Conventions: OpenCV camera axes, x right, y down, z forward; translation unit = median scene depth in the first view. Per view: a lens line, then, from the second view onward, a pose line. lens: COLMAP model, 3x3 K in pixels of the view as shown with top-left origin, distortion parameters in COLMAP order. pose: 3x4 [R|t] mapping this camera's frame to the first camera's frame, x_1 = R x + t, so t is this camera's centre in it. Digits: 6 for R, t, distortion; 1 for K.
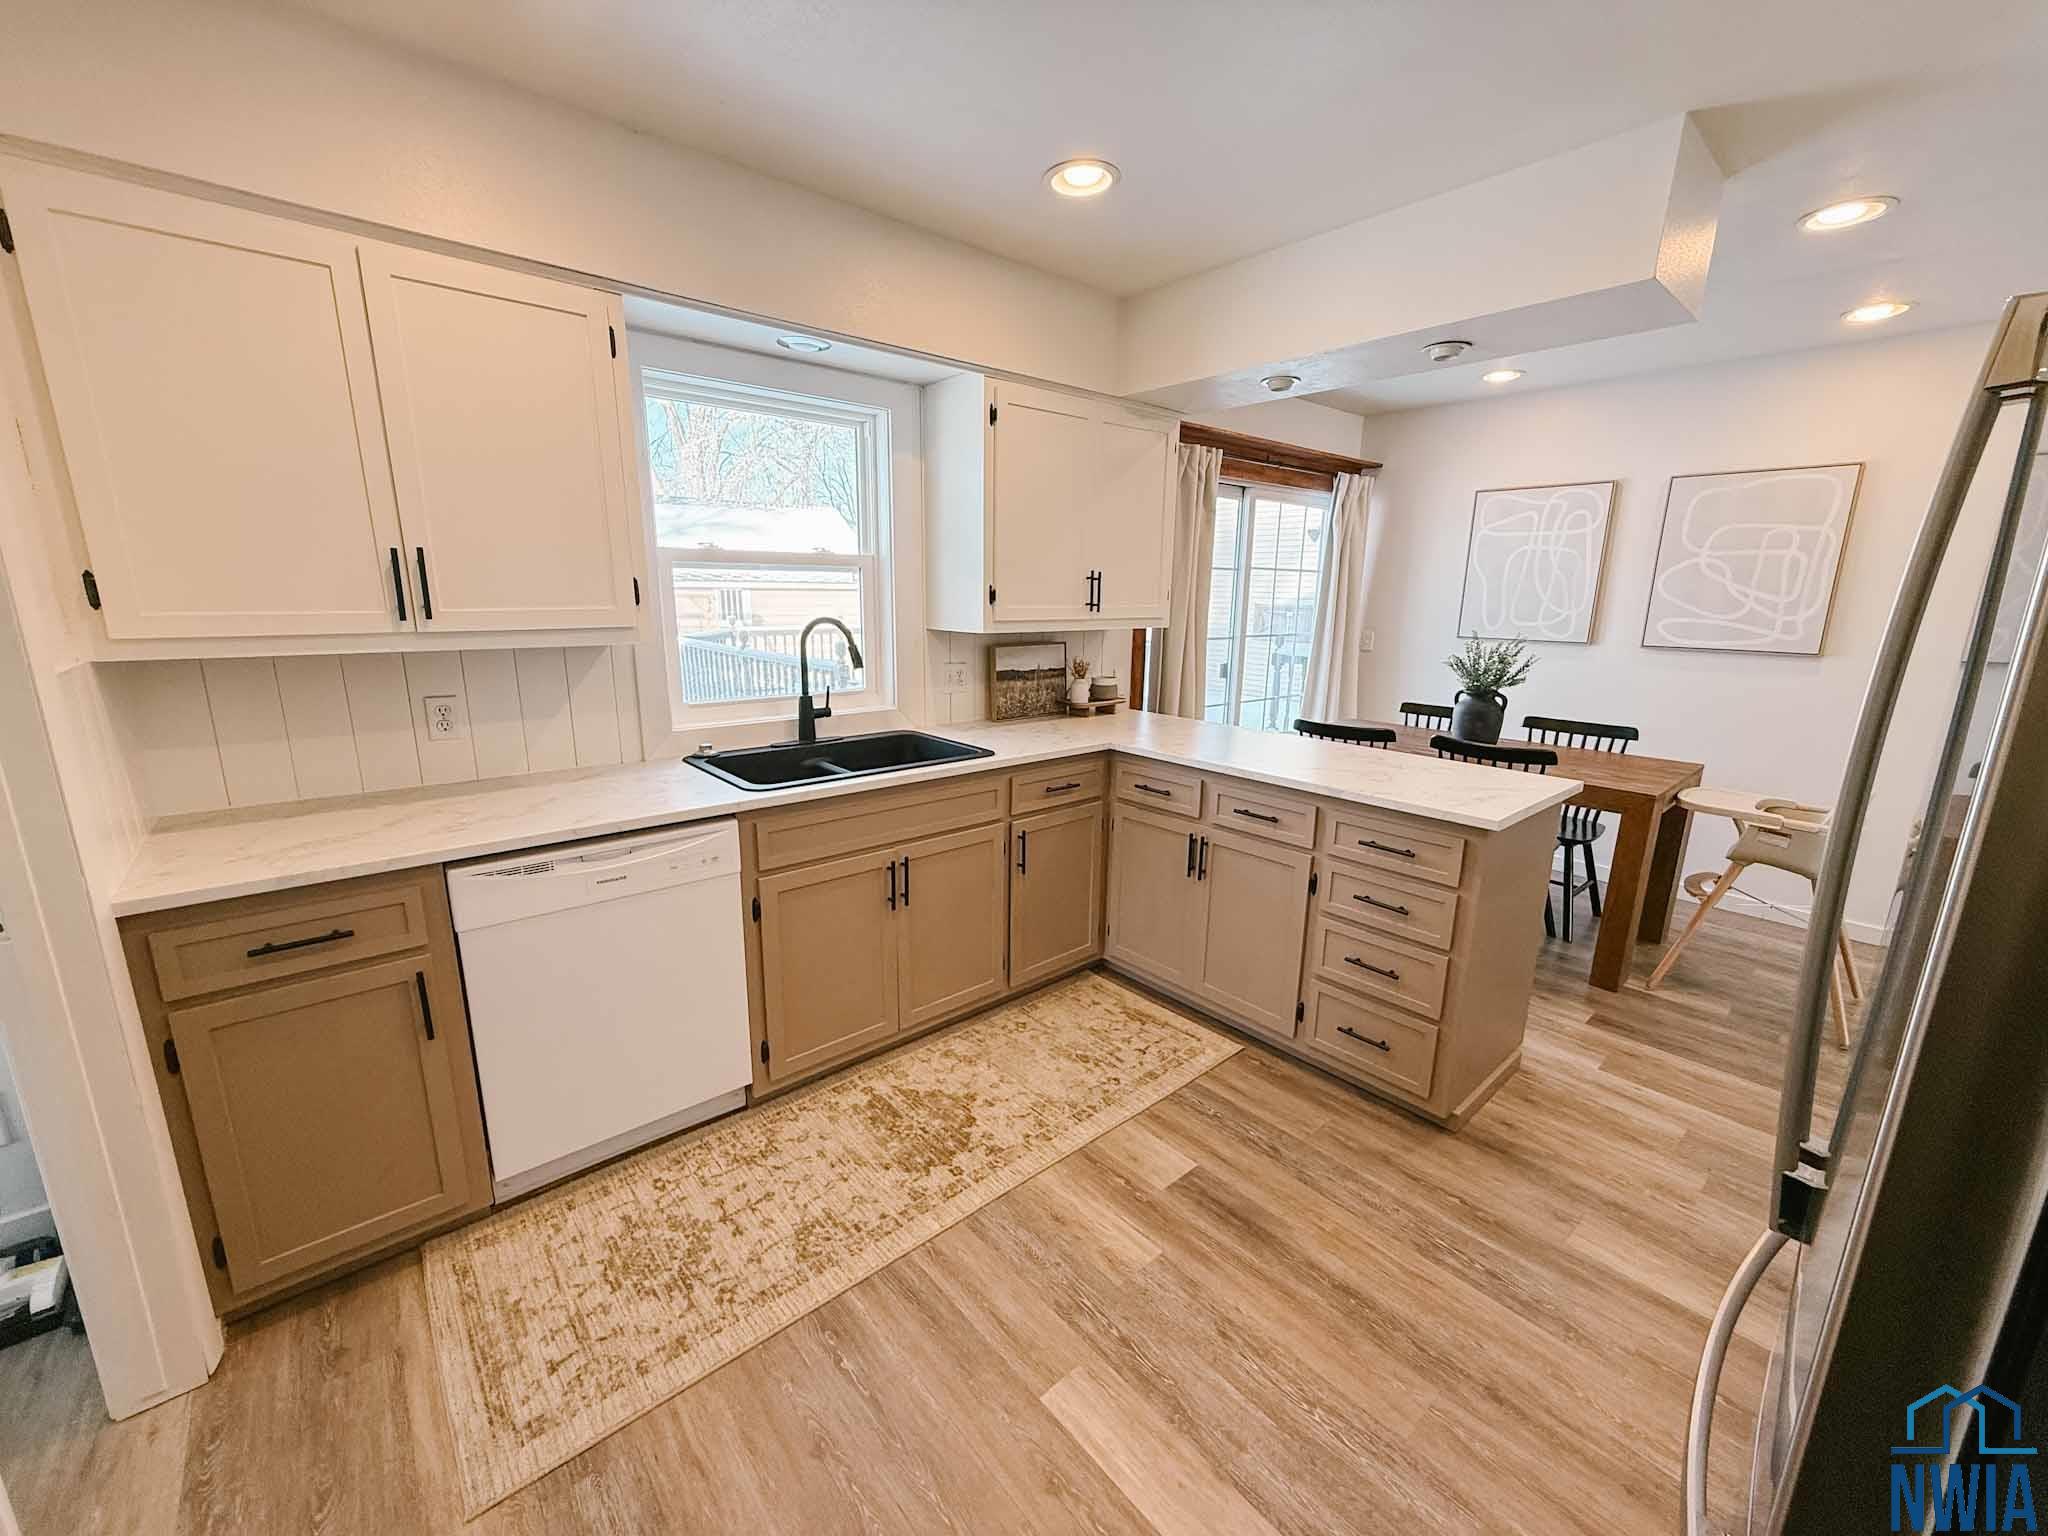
lens RADIAL K [[838.7, 0, 1006.8], [0, 838.7, 767.3], [0, 0, 1]] dist [0.001346, -0.000003]
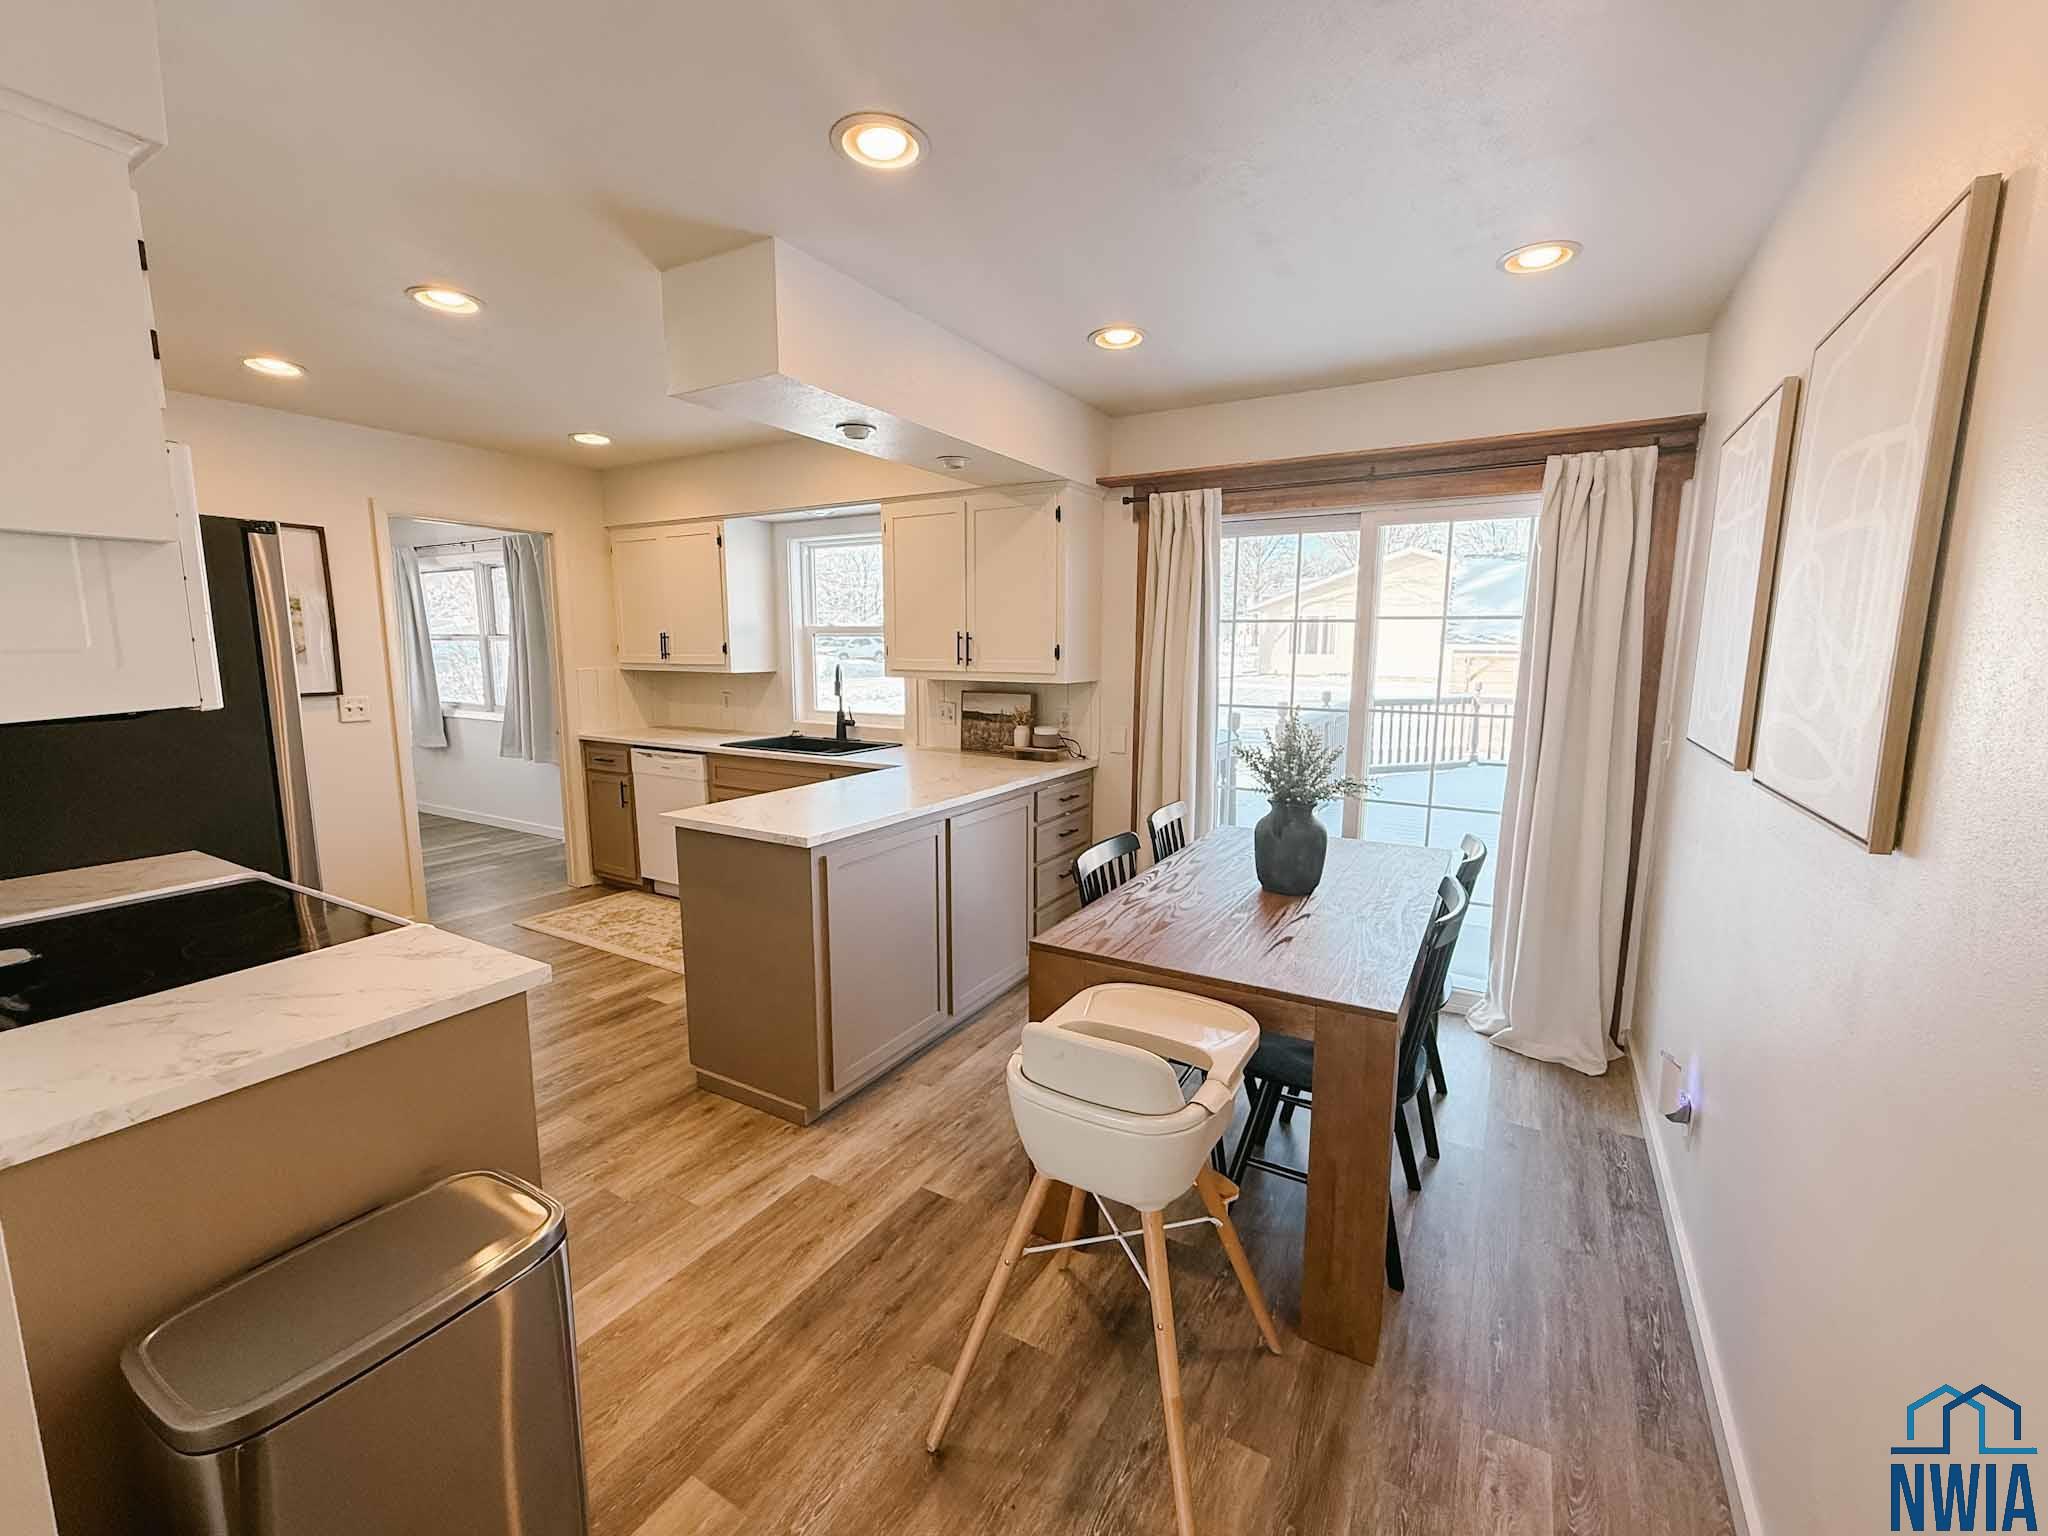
lens RADIAL K [[838.7, 0, 1022.7], [0, 838.7, 779.7], [0, 0, 1]] dist [0.001346, -0.000003]
pose [[0.320633, 0.131193, -0.938074, 1.452396], [-0.203969, 0.976690, 0.066877, -0.137849], [0.924982, 0.169895, 0.339918, 0.788095]]
